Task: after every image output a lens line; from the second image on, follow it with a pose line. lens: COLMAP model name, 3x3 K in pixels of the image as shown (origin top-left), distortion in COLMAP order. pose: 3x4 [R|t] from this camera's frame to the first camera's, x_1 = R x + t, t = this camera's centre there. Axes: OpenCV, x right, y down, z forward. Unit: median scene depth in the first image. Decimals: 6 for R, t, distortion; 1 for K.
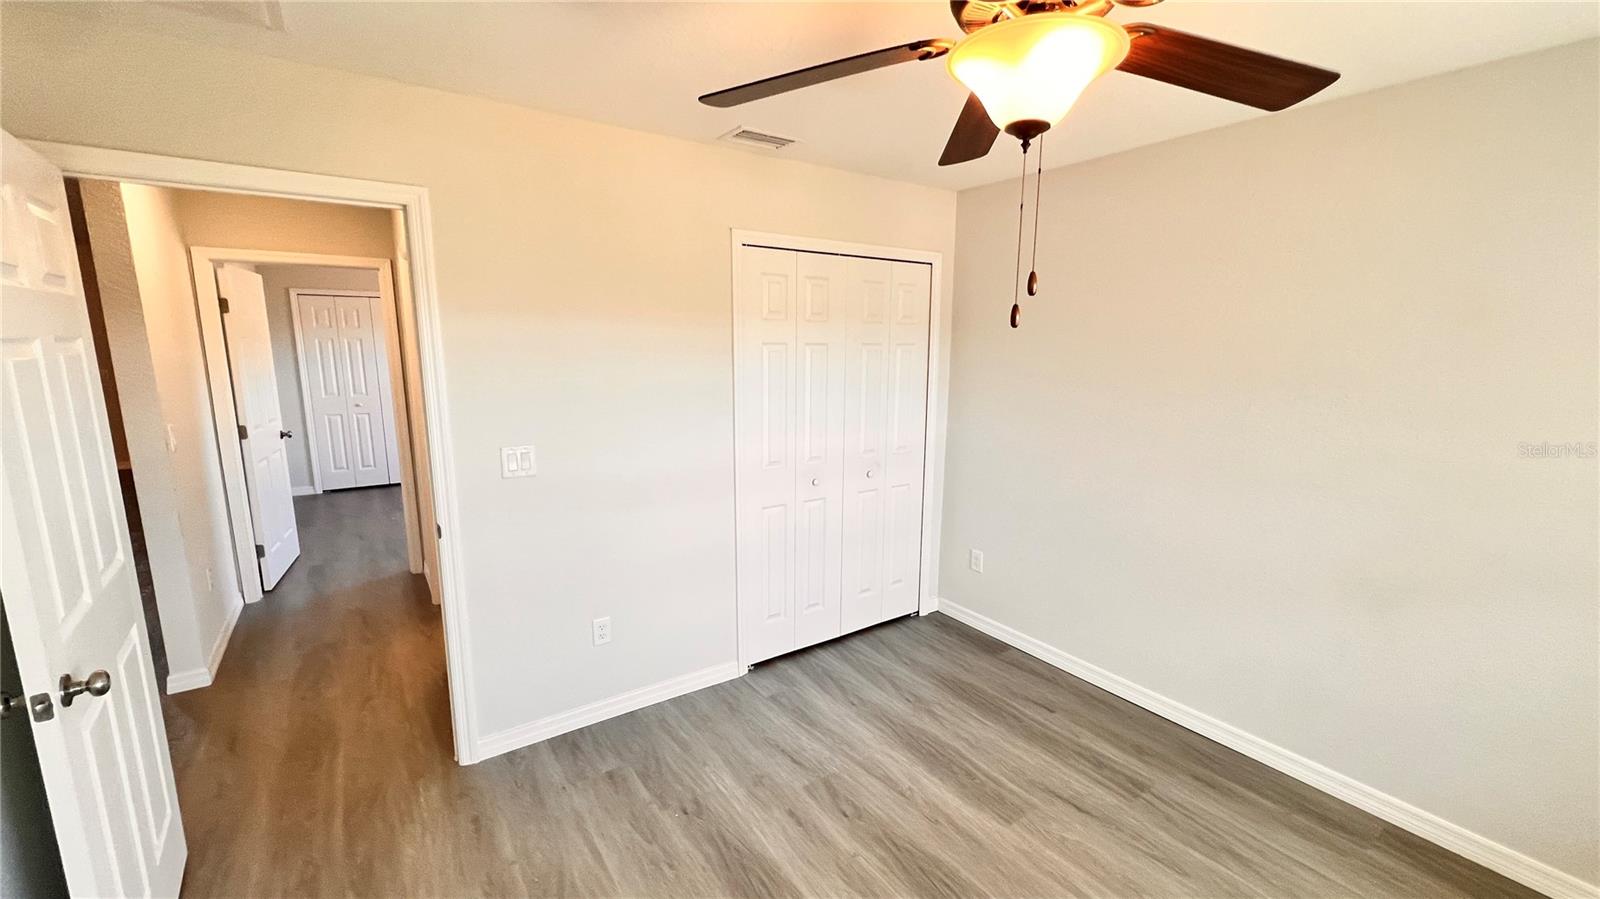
lens RADIAL K [[640.3, 0, 798.9], [0, 640.3, 449.8], [0, 0, 1]] dist [-0.000184, 0.000548]
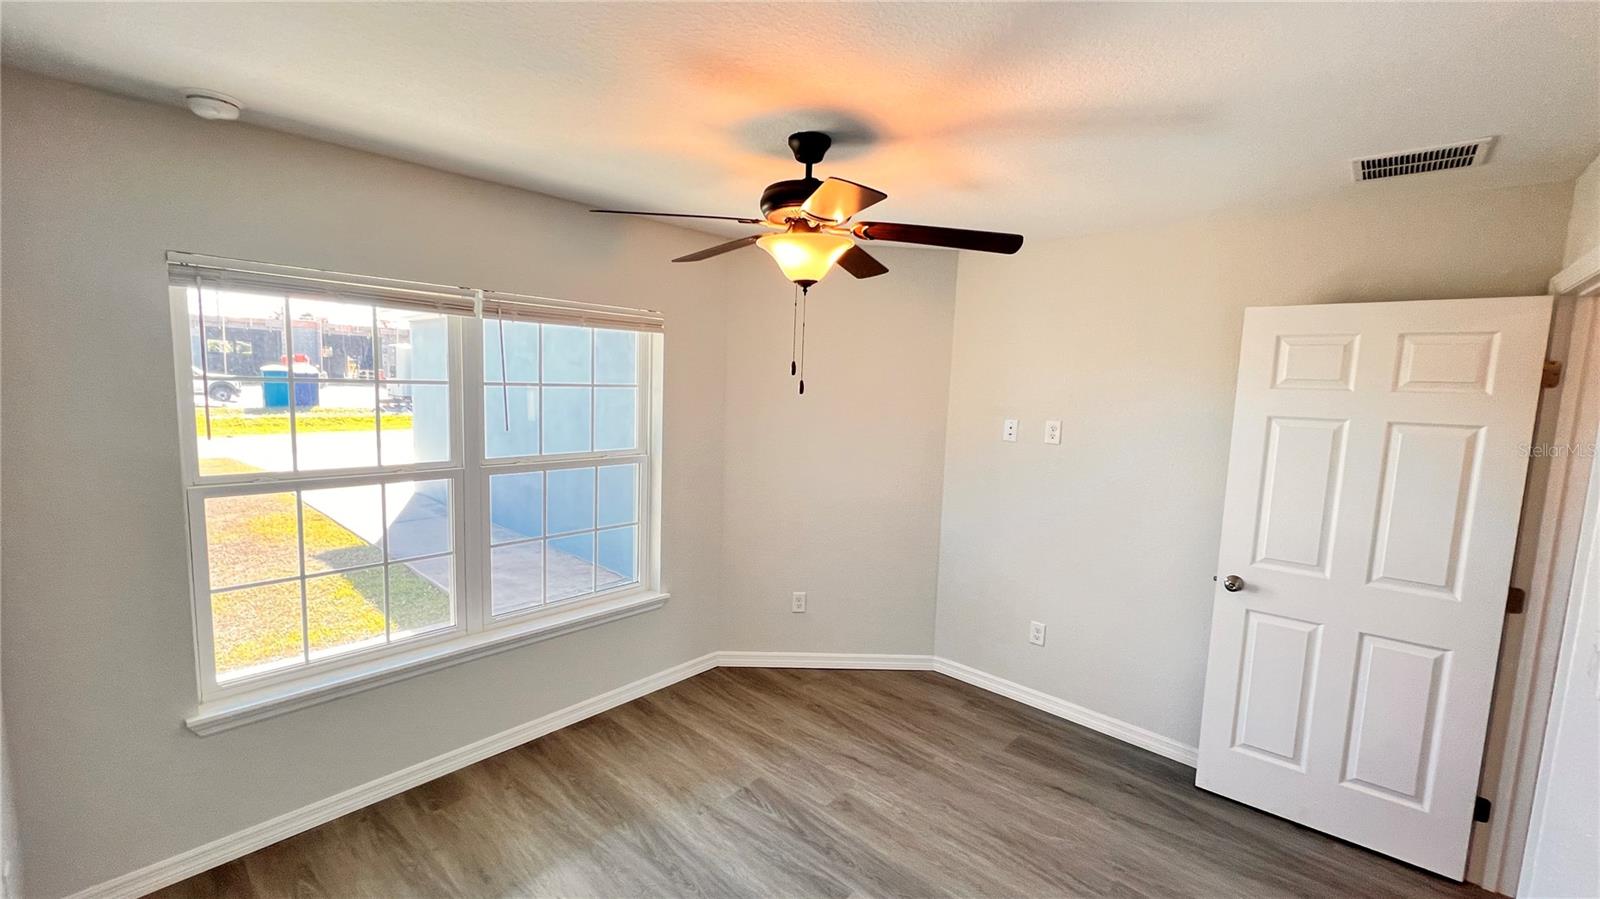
lens RADIAL K [[636.7, 0, 798.3], [0, 636.7, 448.8], [0, 0, 1]] dist [0.001336, -0.000258]
pose [[-0.972391, -0.014733, -0.232894, 0.362500], [-0.079426, 0.959314, 0.270938, -0.250470], [0.219427, 0.281955, -0.933998, 1.289521]]
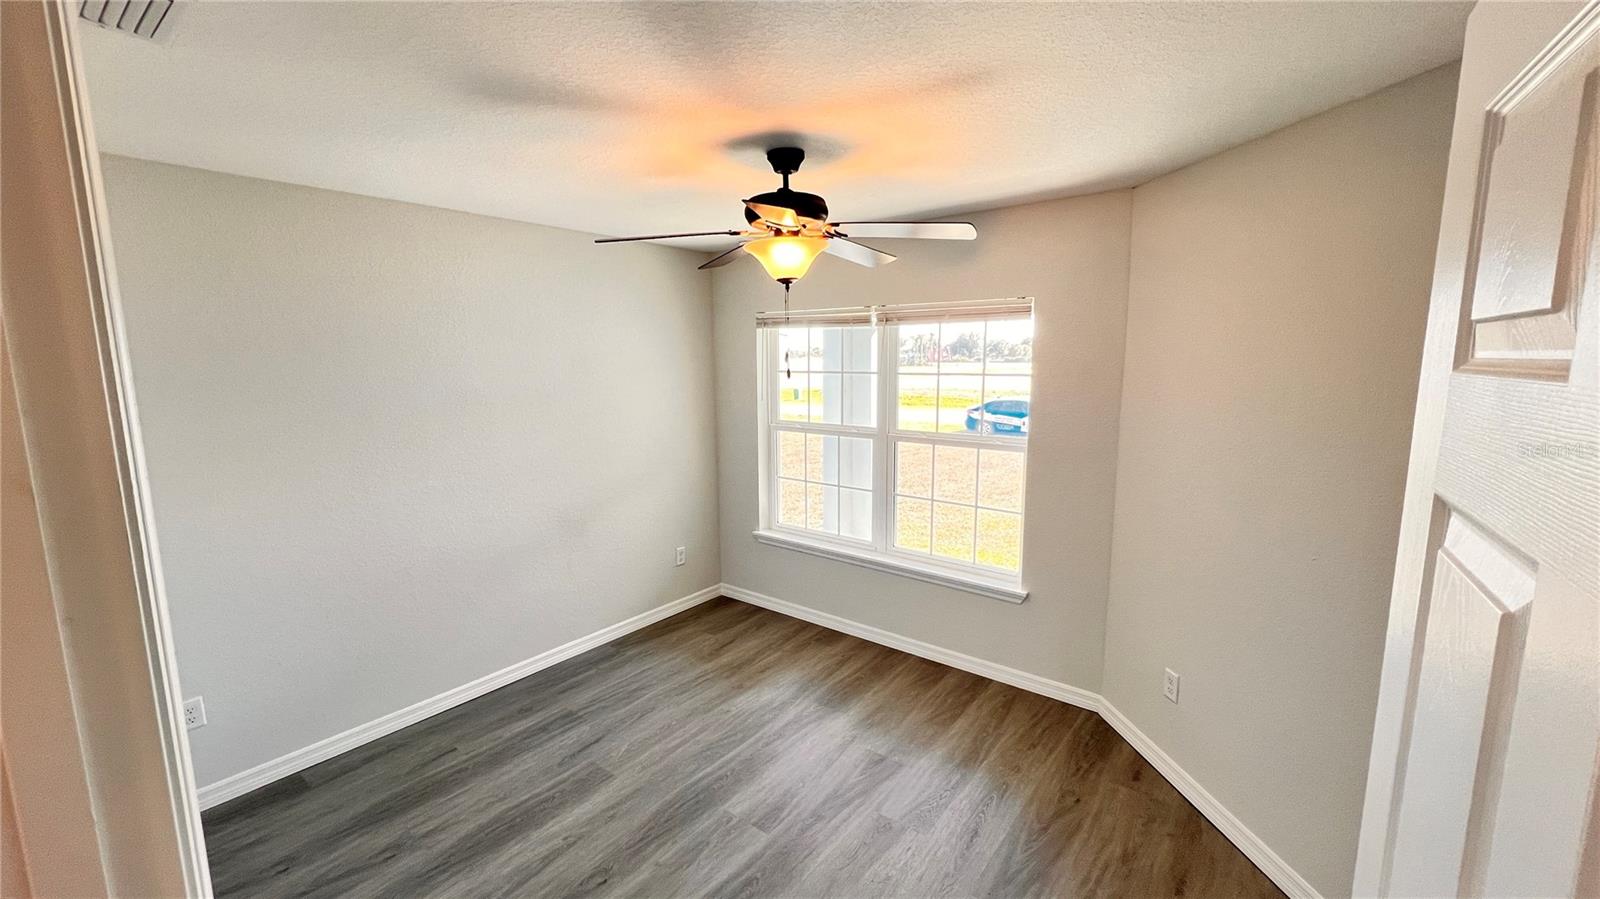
lens RADIAL K [[640.3, 0, 798.9], [0, 640.3, 449.8], [0, 0, 1]] dist [-0.000184, 0.000548]
pose [[-0.302212, -0.140771, 0.942789, -0.749096], [0.168337, 0.965610, 0.198139, -0.178419], [-0.938259, 0.218586, -0.268122, 0.757409]]
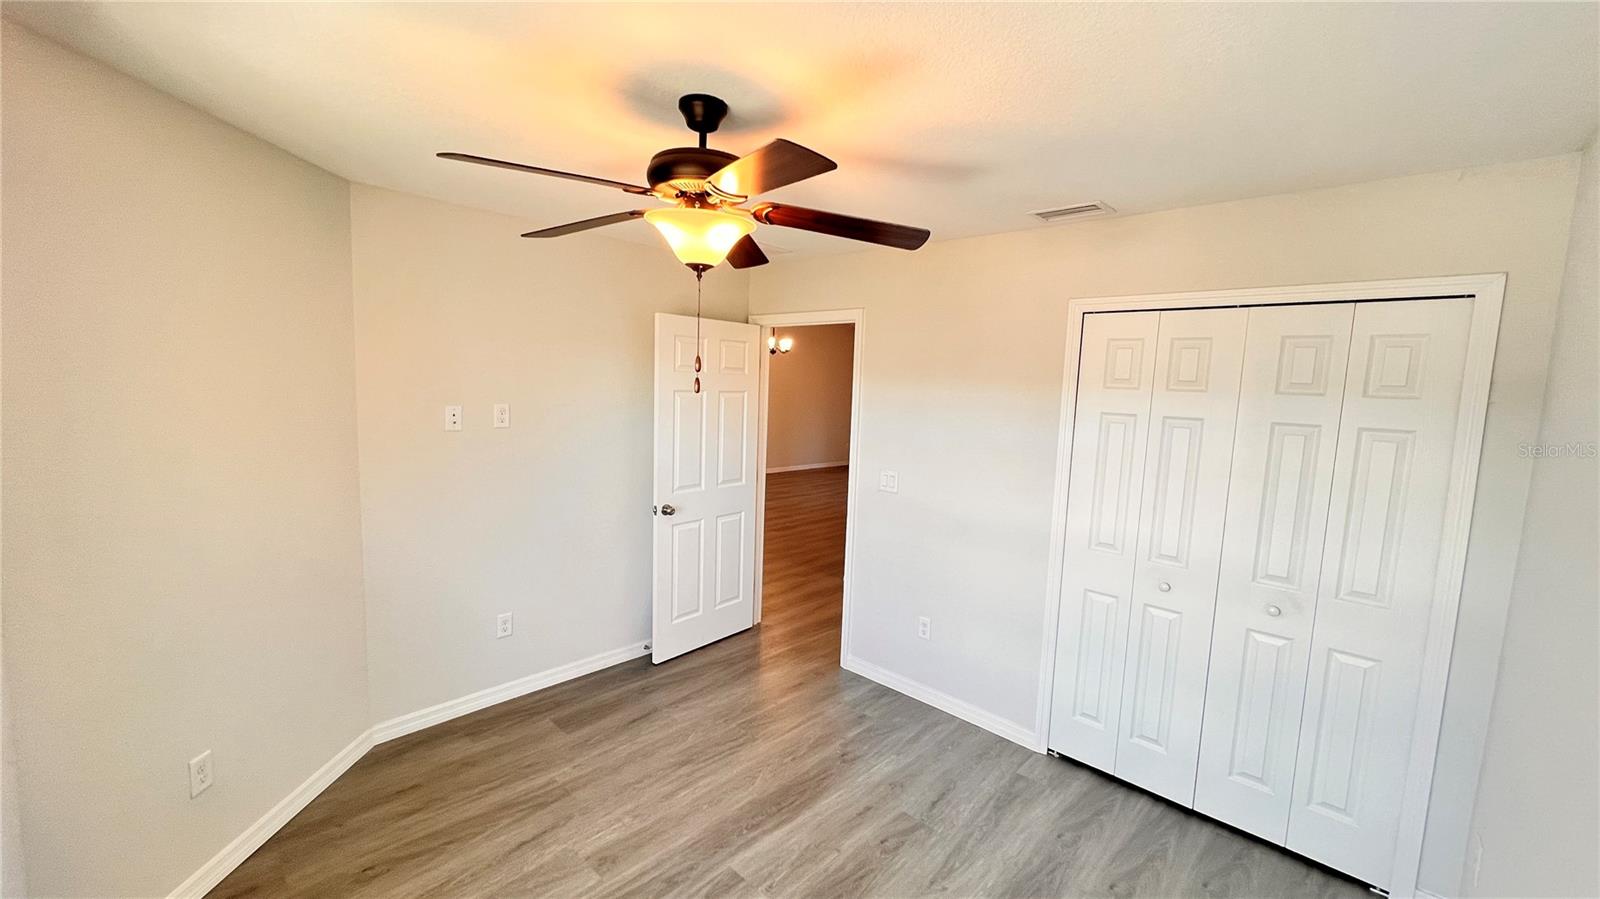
lens RADIAL K [[636.7, 0, 798.3], [0, 636.7, 448.8], [0, 0, 1]] dist [0.001336, -0.000258]
pose [[0.210447, 0.103651, -0.972095, 0.912017], [-0.201516, 0.977608, 0.060614, -0.099472], [0.956610, 0.183137, 0.226622, 0.451276]]
